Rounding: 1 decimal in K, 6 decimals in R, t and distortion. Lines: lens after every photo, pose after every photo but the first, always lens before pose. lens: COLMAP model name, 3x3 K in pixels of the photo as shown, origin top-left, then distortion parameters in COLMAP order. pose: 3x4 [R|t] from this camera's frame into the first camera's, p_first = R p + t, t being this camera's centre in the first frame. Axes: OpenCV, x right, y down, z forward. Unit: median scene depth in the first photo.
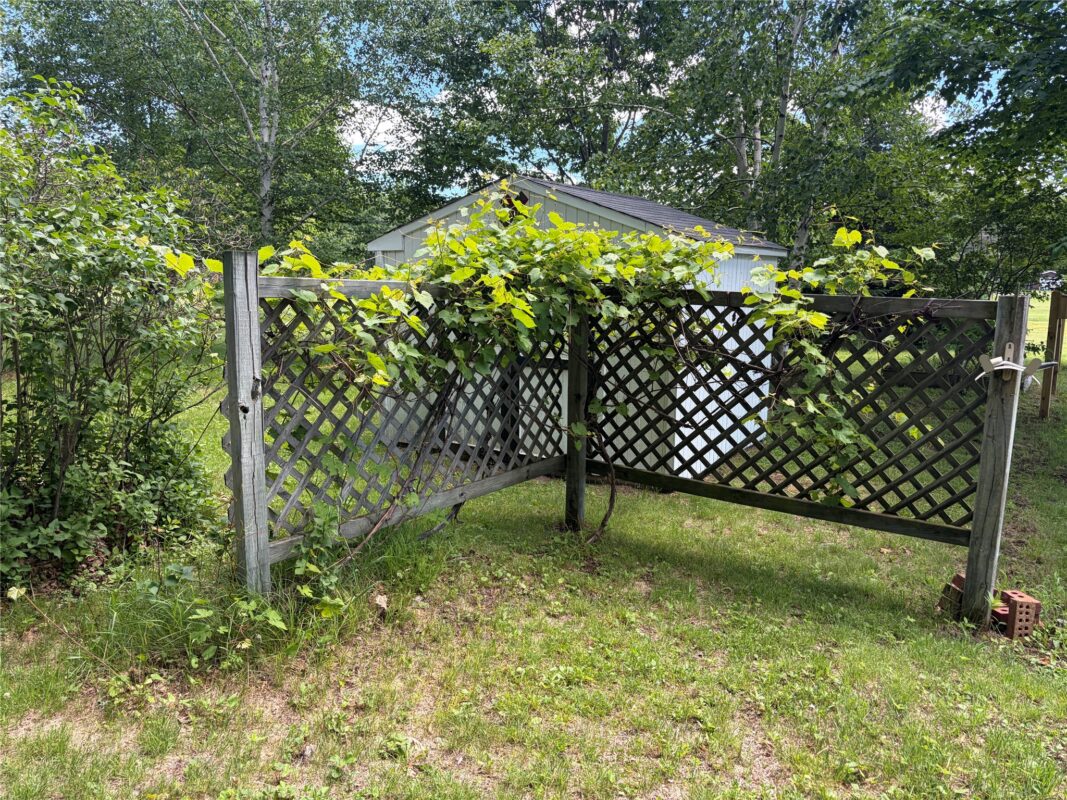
lens RADIAL K [[807.7, 0, 533.5], [0, 807.7, 400.0], [0, 0, 1]] dist [0.035194, -0.003797]
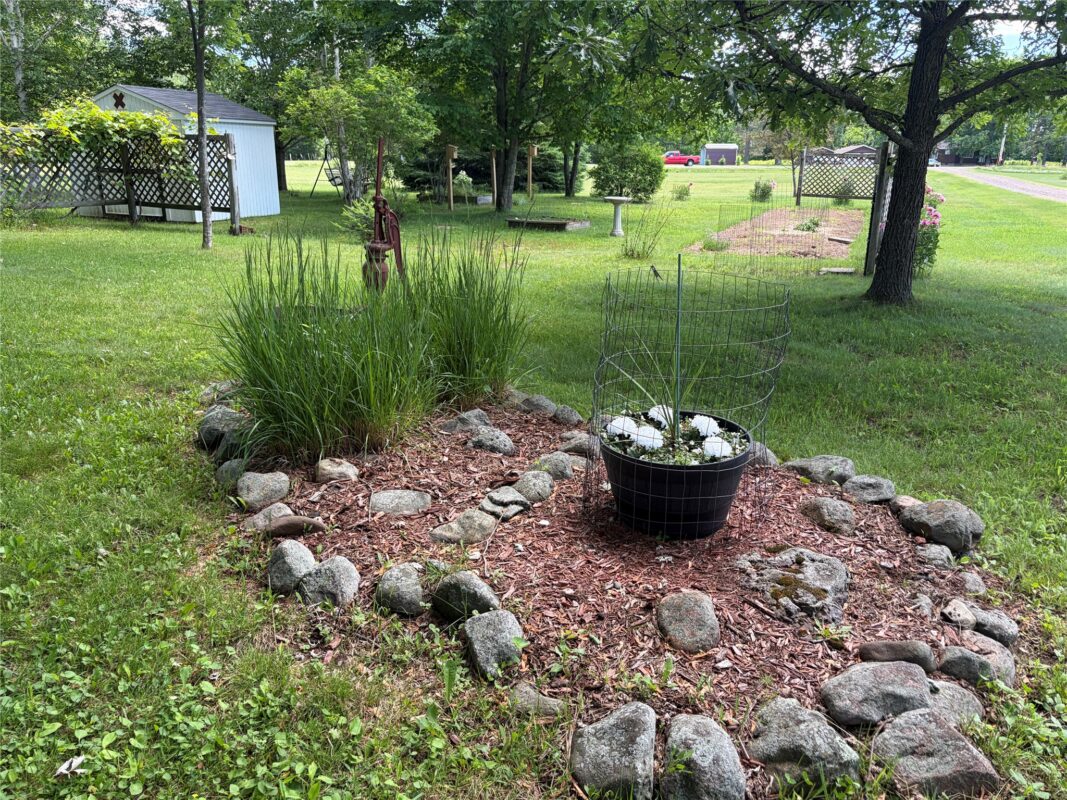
lens RADIAL K [[807.7, 0, 533.5], [0, 807.7, 400.0], [0, 0, 1]] dist [0.035194, -0.003797]
pose [[0.985583, -0.047324, 0.162440, 1.076893], [0.025150, 0.990398, 0.135940, 0.473848], [-0.167314, -0.129895, 0.977309, -2.349767]]
